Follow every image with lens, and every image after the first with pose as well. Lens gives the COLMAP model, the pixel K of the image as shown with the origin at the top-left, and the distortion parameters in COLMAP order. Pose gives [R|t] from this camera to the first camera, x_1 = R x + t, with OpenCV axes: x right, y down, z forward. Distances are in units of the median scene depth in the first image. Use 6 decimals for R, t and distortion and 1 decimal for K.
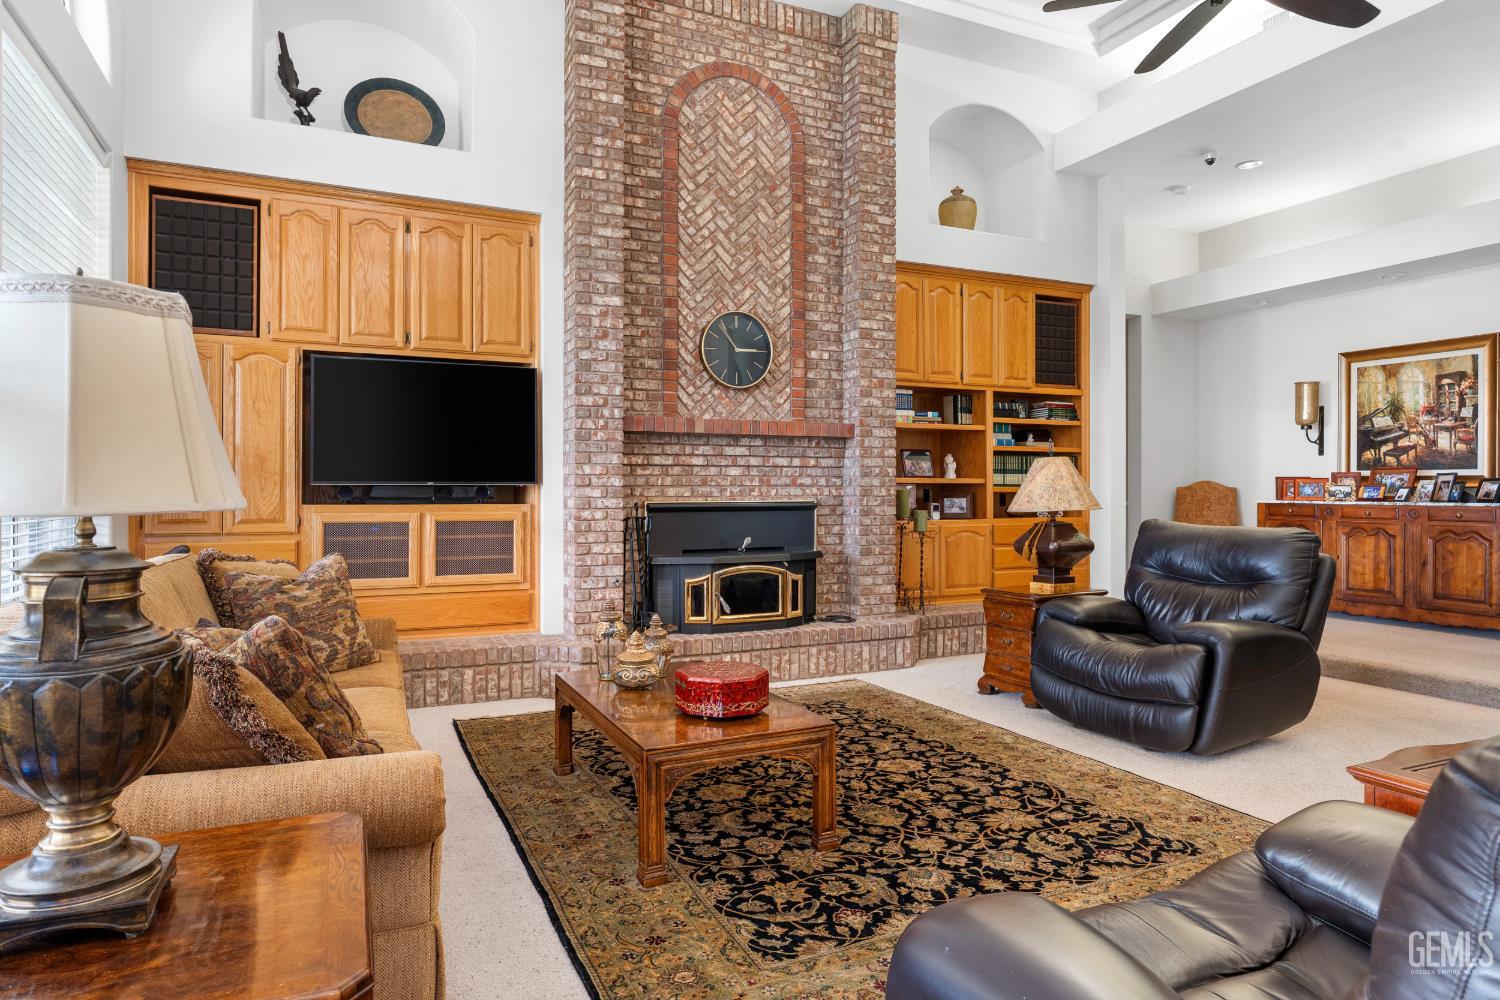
lens RADIAL K [[876.2, 0, 750.2], [0, 876.2, 472.8], [0, 0, 1]] dist [0.000079, -0.000272]
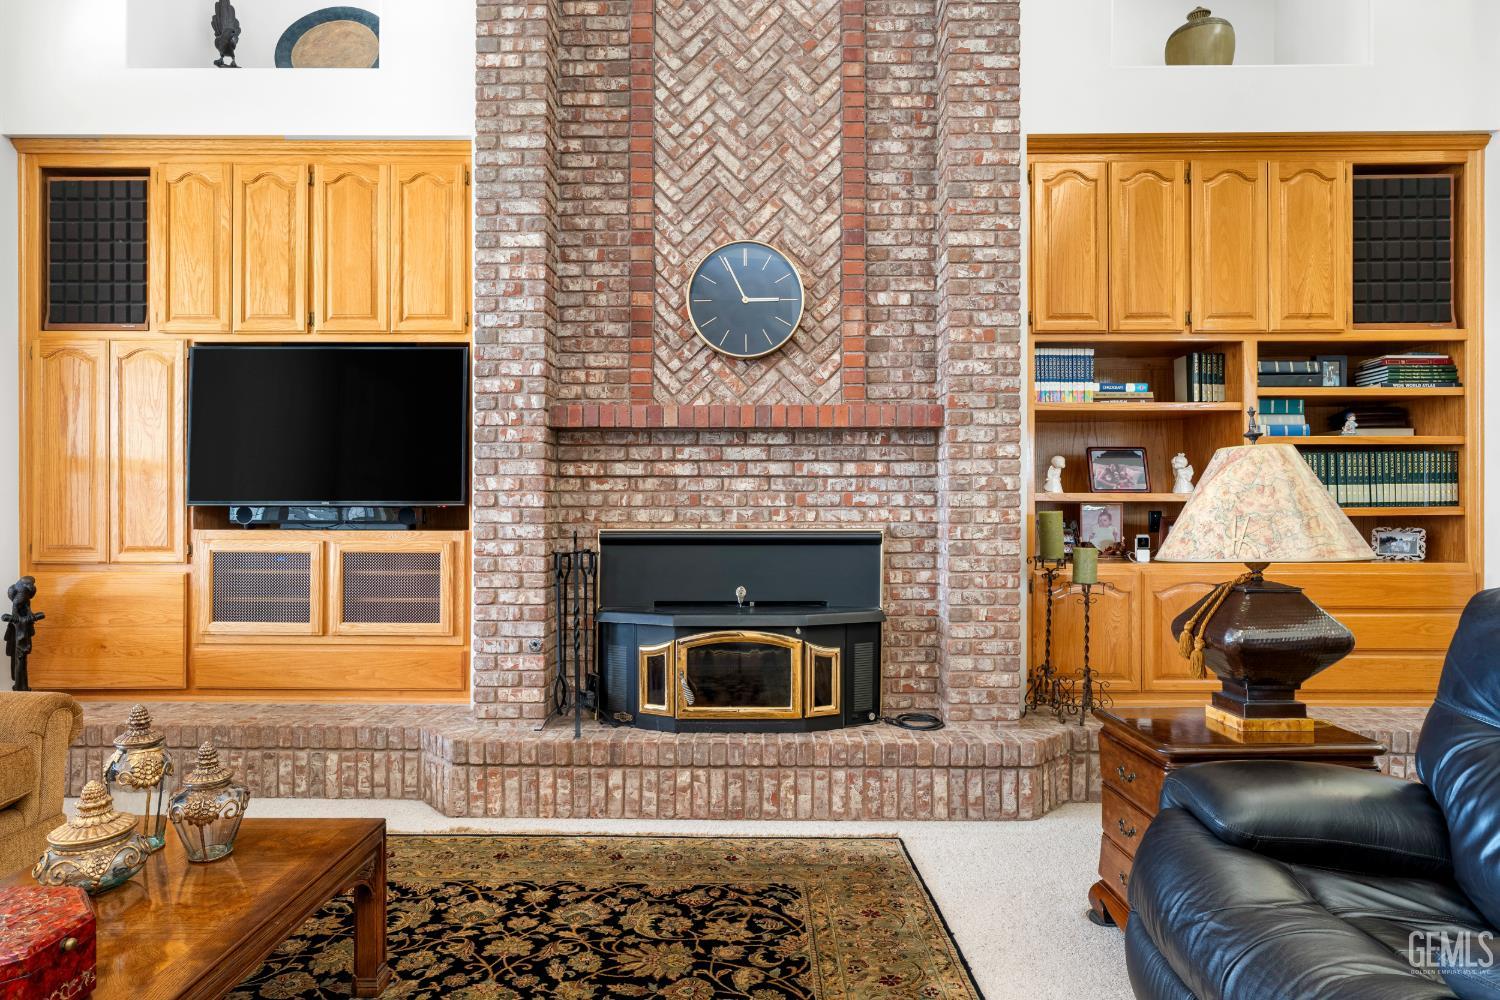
lens RADIAL K [[876.2, 0, 745.3], [0, 876.2, 496.9], [0, 0, 1]] dist [0.000079, -0.000272]
pose [[0.902746, -0.004589, -0.430149, 0.275585], [0.007076, 0.999966, 0.004181, 0.005162], [0.430115, -0.006818, 0.902748, 0.417456]]
